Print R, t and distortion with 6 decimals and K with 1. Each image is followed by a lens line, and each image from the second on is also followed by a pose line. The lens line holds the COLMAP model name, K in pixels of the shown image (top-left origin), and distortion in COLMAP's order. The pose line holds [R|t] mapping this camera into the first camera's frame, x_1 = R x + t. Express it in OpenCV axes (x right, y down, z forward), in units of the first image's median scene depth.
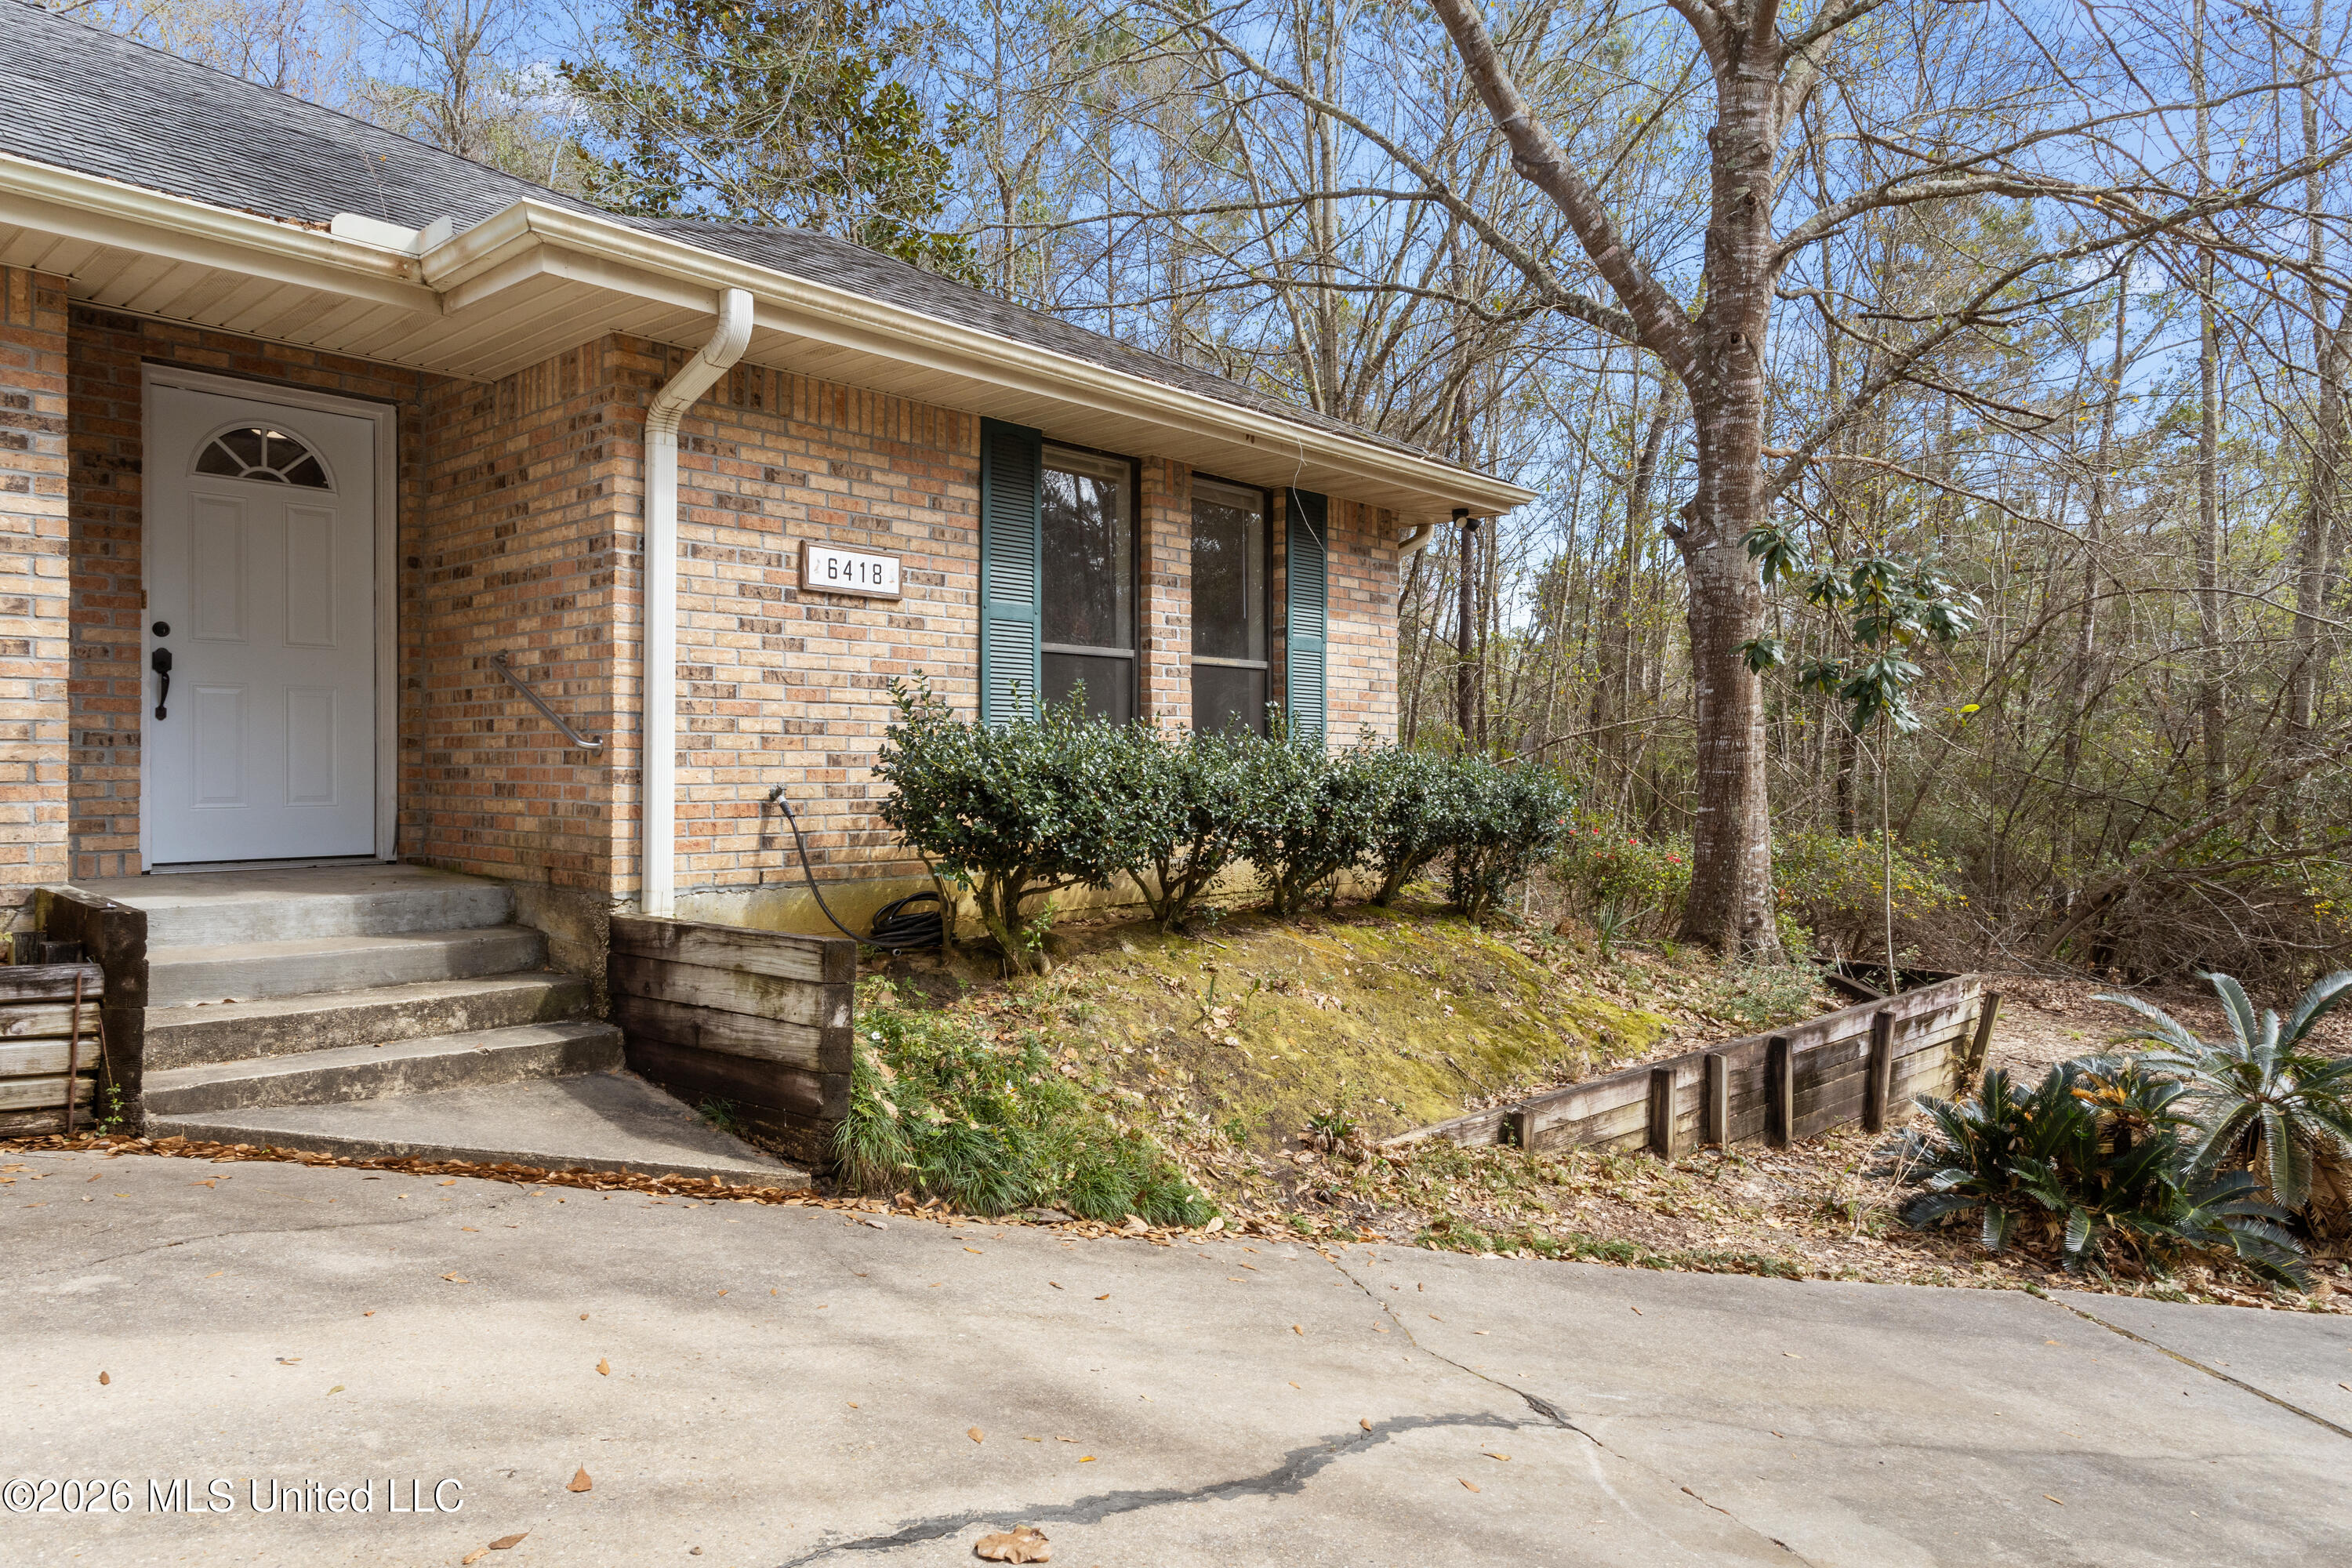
lens RADIAL K [[1580.2, 0, 1174.6], [0, 1580.2, 785.7], [0, 0, 1]] dist [-0.001232, 0.000380]
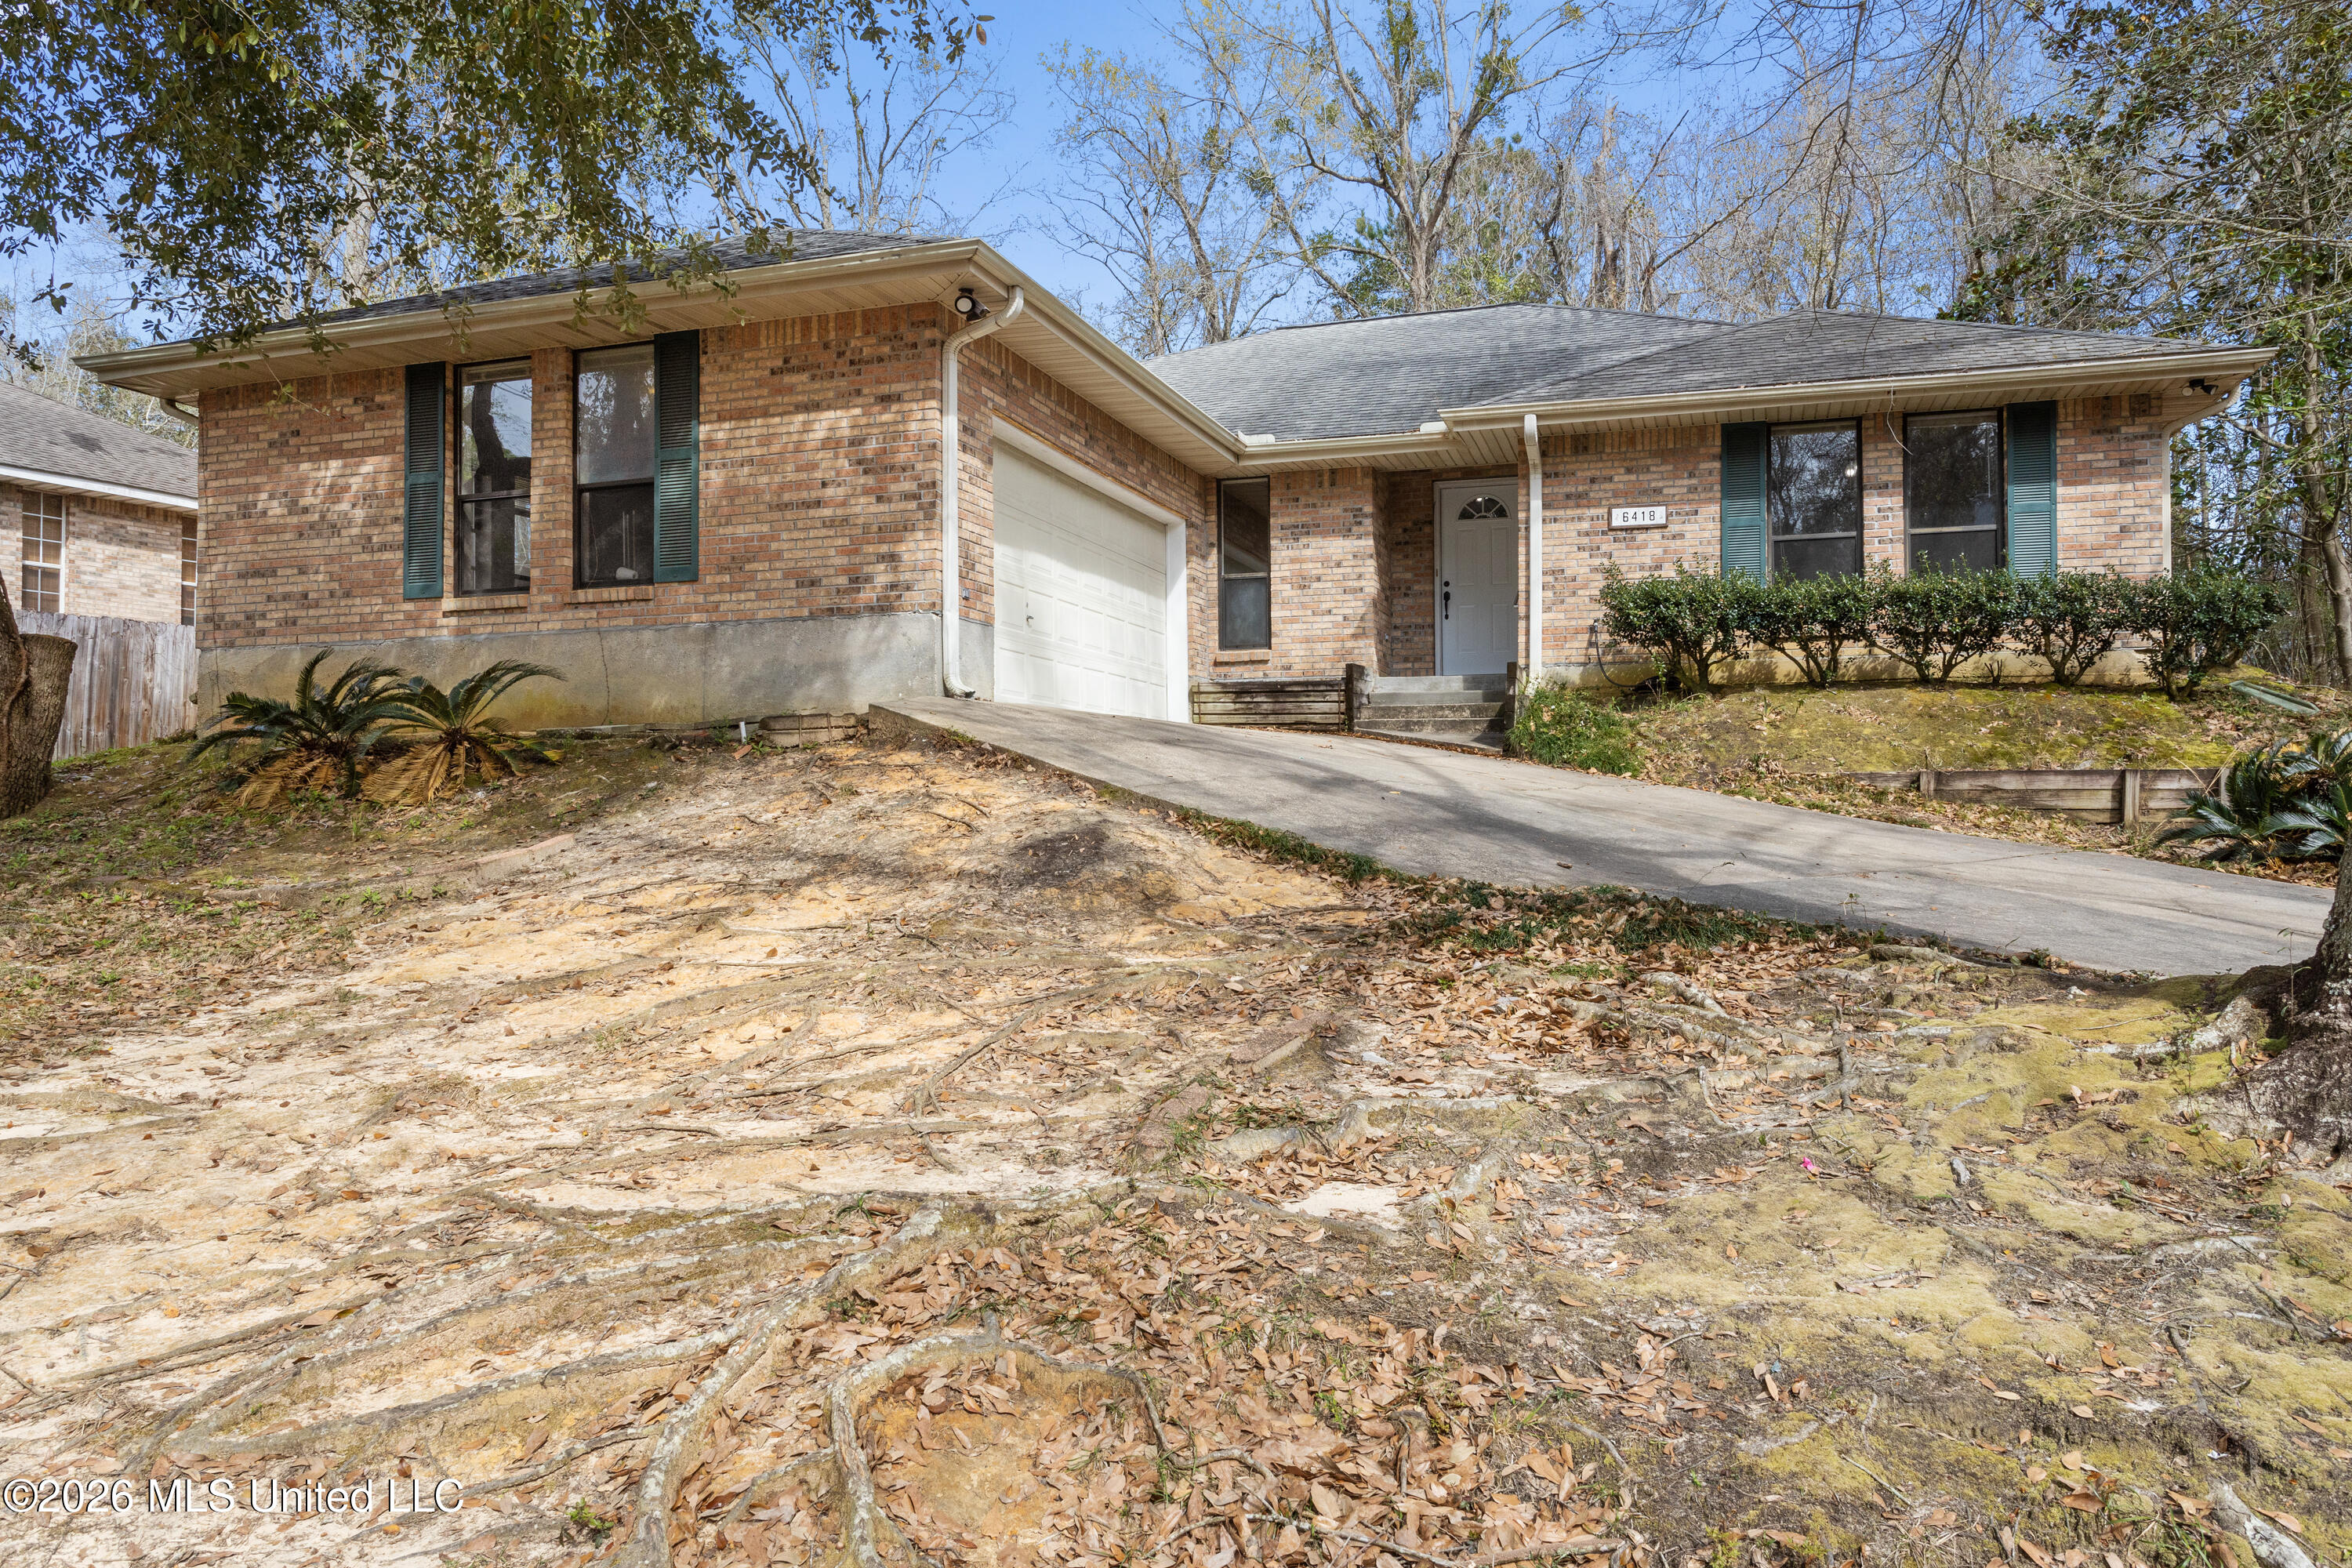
lens RADIAL K [[1701.9, 0, 1175.5], [0, 1701.9, 788.2], [0, 0, 1]] dist [0.002075, 0.000098]
pose [[0.396219, -0.015381, -0.918027, 1.676607], [-0.003735, 0.999824, -0.018363, 0.278895], [0.918148, 0.010704, 0.396092, -0.481295]]
